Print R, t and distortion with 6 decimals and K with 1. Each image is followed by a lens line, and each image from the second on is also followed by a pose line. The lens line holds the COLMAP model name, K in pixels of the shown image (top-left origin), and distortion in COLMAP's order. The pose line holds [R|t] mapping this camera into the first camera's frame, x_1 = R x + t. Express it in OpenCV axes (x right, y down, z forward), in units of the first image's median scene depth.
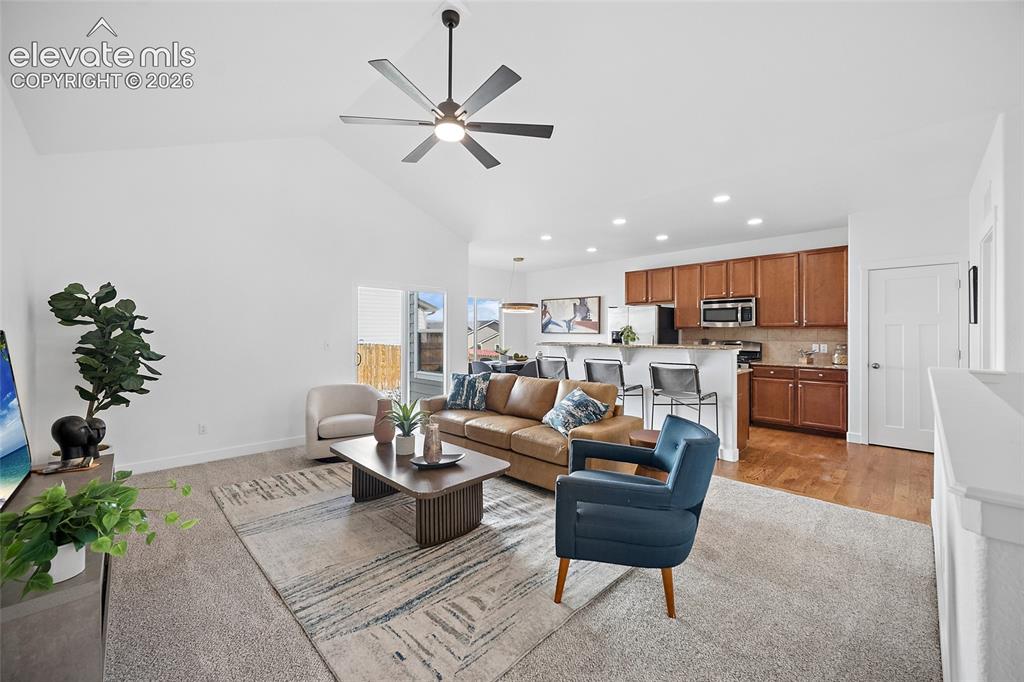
lens RADIAL K [[403.5, 0, 505.6], [0, 403.5, 336.3], [0, 0, 1]] dist [-0.003469, 0.001697]
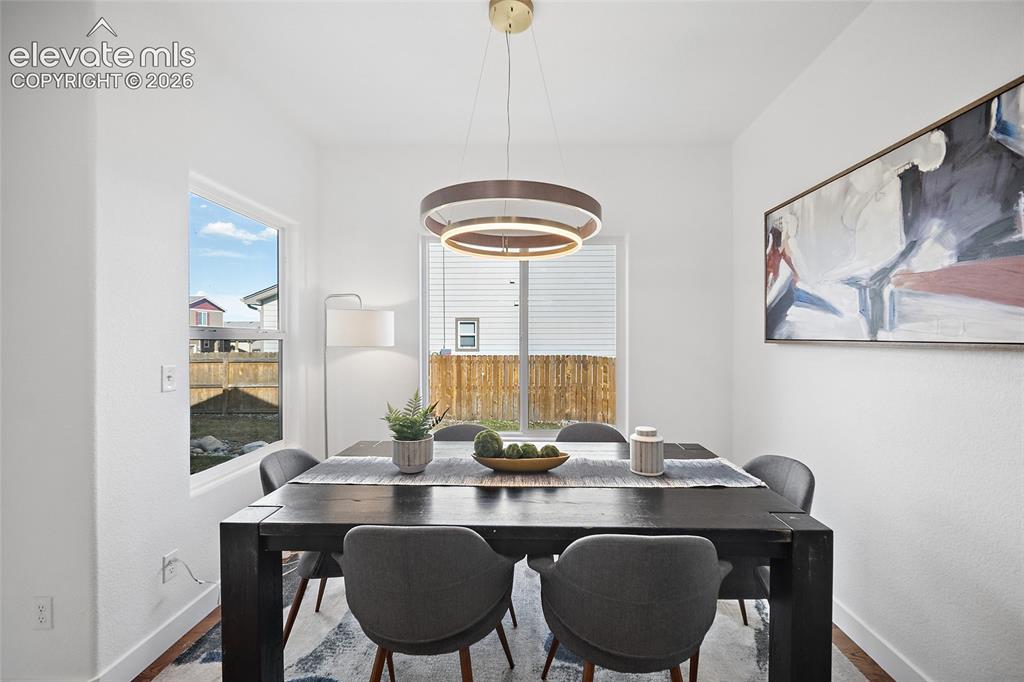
lens RADIAL K [[403.5, 0, 522.9], [0, 403.5, 338.1], [0, 0, 1]] dist [-0.003469, 0.001697]
pose [[0.694746, 0.000557, -0.719255, 0.229598], [-0.010679, 0.999897, -0.009542, -0.009133], [0.719176, 0.014310, 0.694681, 0.976897]]
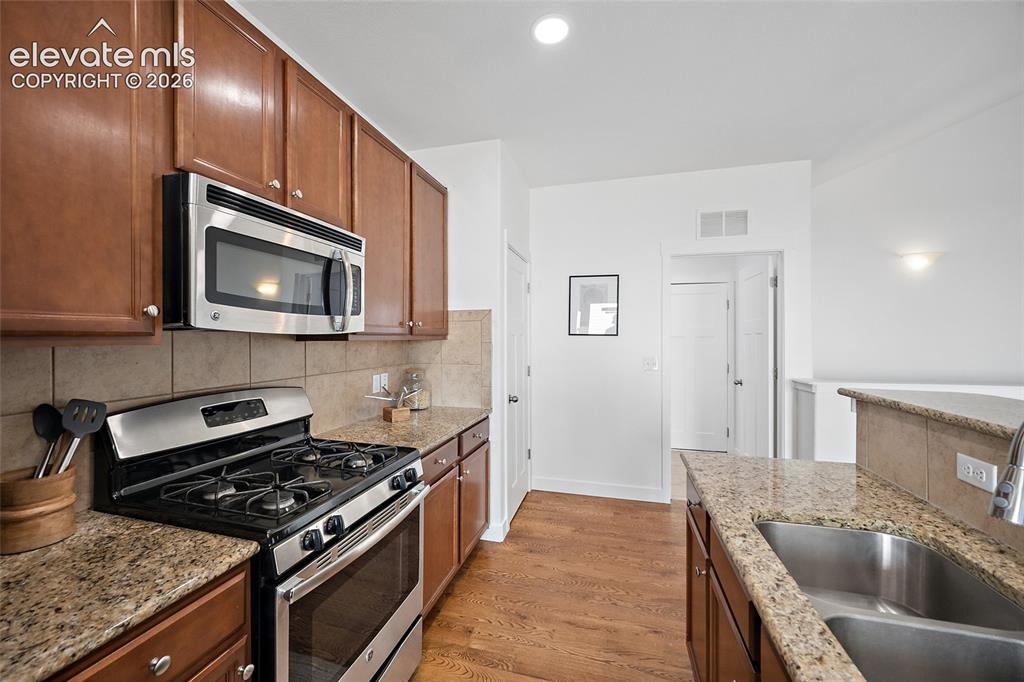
lens RADIAL K [[403.5, 0, 507.9], [0, 403.5, 337.4], [0, 0, 1]] dist [-0.003469, 0.001697]
pose [[-0.501944, 0.002851, 0.864895, 0.262305], [0.012473, 0.999914, 0.003943, -0.018909], [-0.864810, 0.012767, -0.501937, 0.927276]]
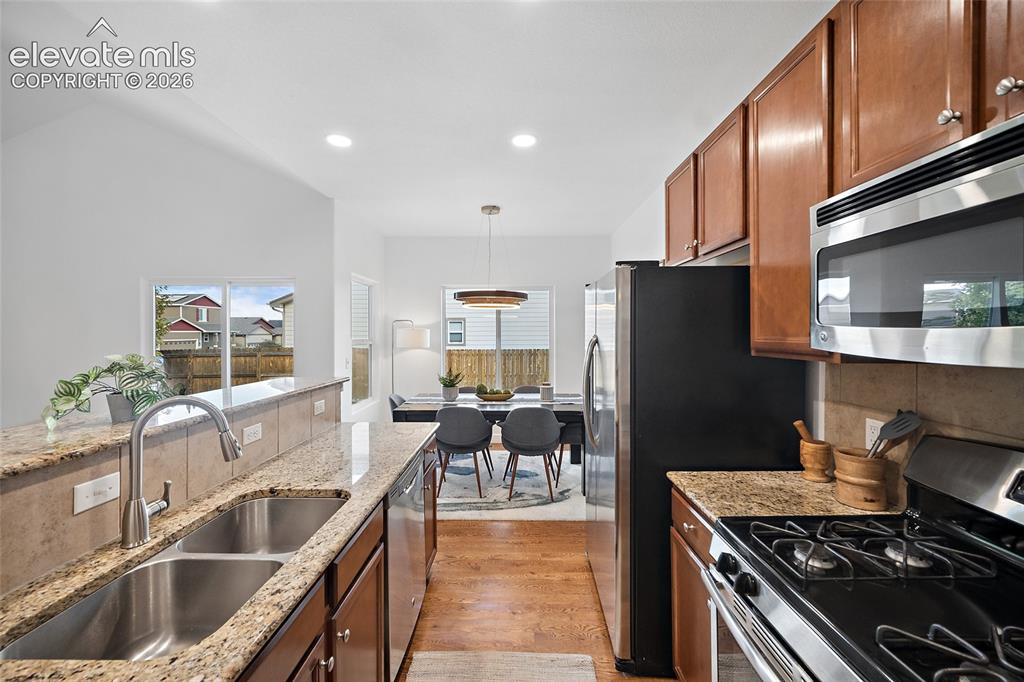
lens RADIAL K [[403.5, 0, 507.3], [0, 403.5, 334.2], [0, 0, 1]] dist [-0.003469, 0.001697]
pose [[0.699914, 0.005021, -0.714209, 0.495951], [-0.007902, 0.999969, -0.000713, -0.028725], [0.714183, 0.006143, 0.699932, 0.737455]]
